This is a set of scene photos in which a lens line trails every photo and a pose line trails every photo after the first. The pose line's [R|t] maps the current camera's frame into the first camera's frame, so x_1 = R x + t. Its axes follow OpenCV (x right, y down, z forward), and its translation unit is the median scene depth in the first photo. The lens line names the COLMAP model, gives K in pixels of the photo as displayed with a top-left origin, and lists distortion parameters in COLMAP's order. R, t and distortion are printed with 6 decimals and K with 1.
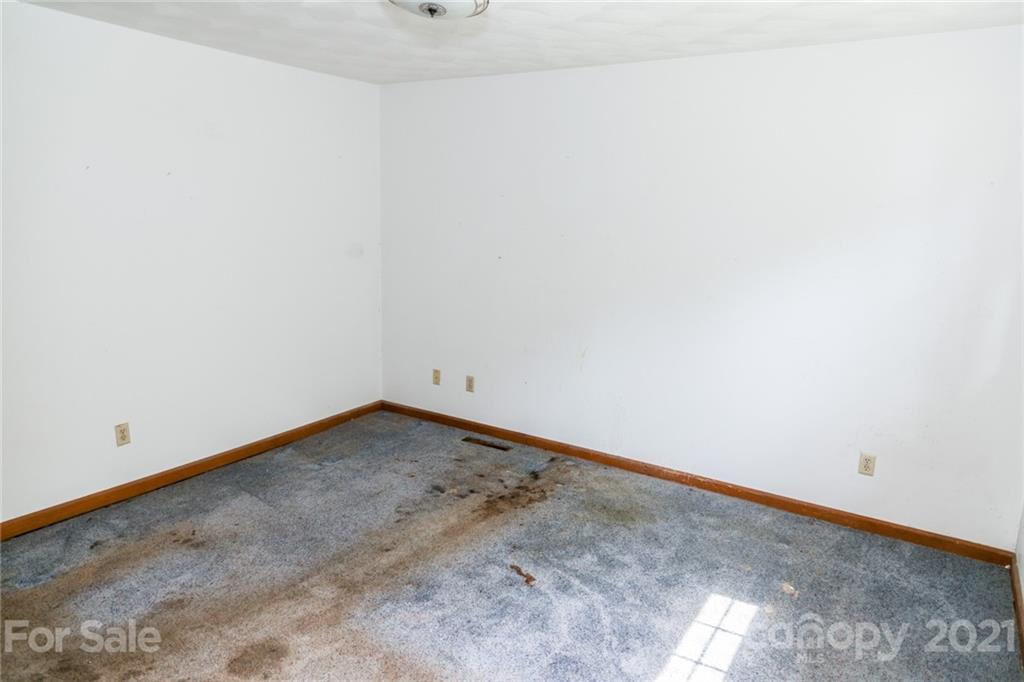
lens RADIAL K [[677.7, 0, 516.0], [0, 677.7, 332.2], [0, 0, 1]] dist [0.038535, 0.001594]
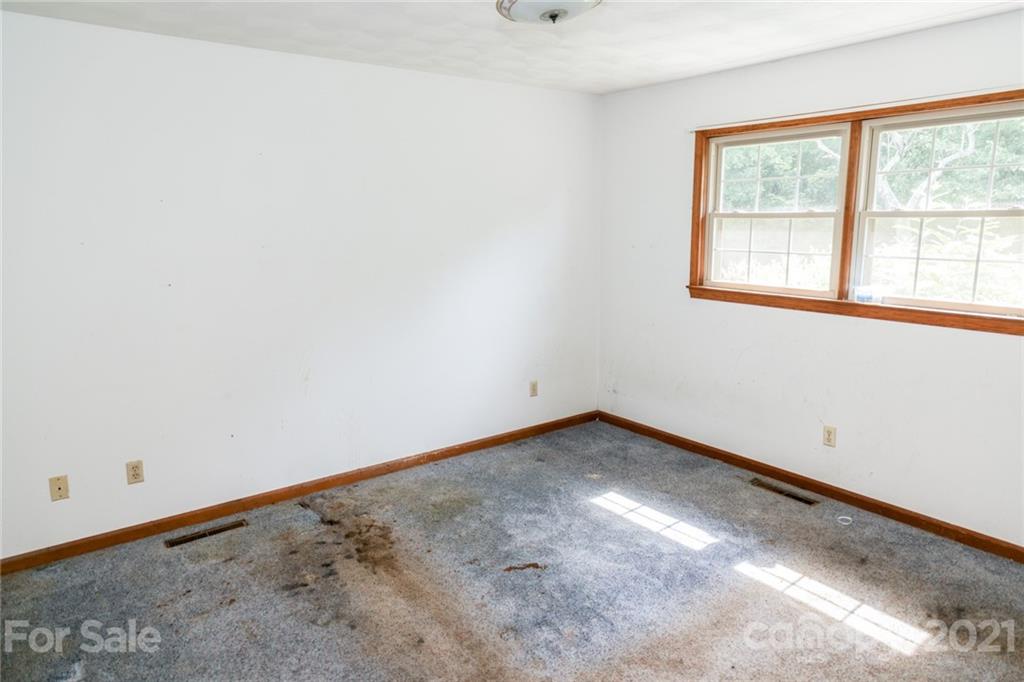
lens RADIAL K [[677.7, 0, 516.0], [0, 677.7, 332.2], [0, 0, 1]] dist [0.038535, 0.001594]
pose [[0.351704, -0.197320, 0.915079, -0.704140], [0.189453, 0.972307, 0.136846, -0.109806], [-0.916740, 0.125235, 0.379347, 0.463697]]
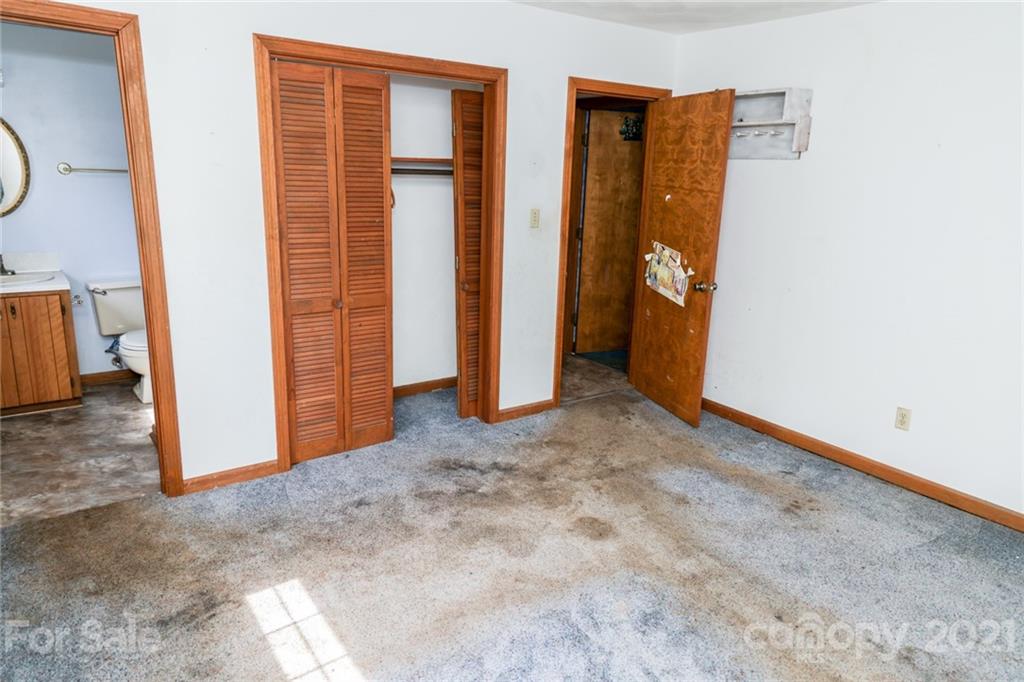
lens RADIAL K [[677.7, 0, 516.0], [0, 677.7, 332.2], [0, 0, 1]] dist [0.038535, 0.001594]
pose [[-0.362145, 0.188231, -0.912918, 0.492961], [-0.215047, 0.936106, 0.278318, -0.119359], [0.906976, 0.297112, -0.298528, 0.744126]]
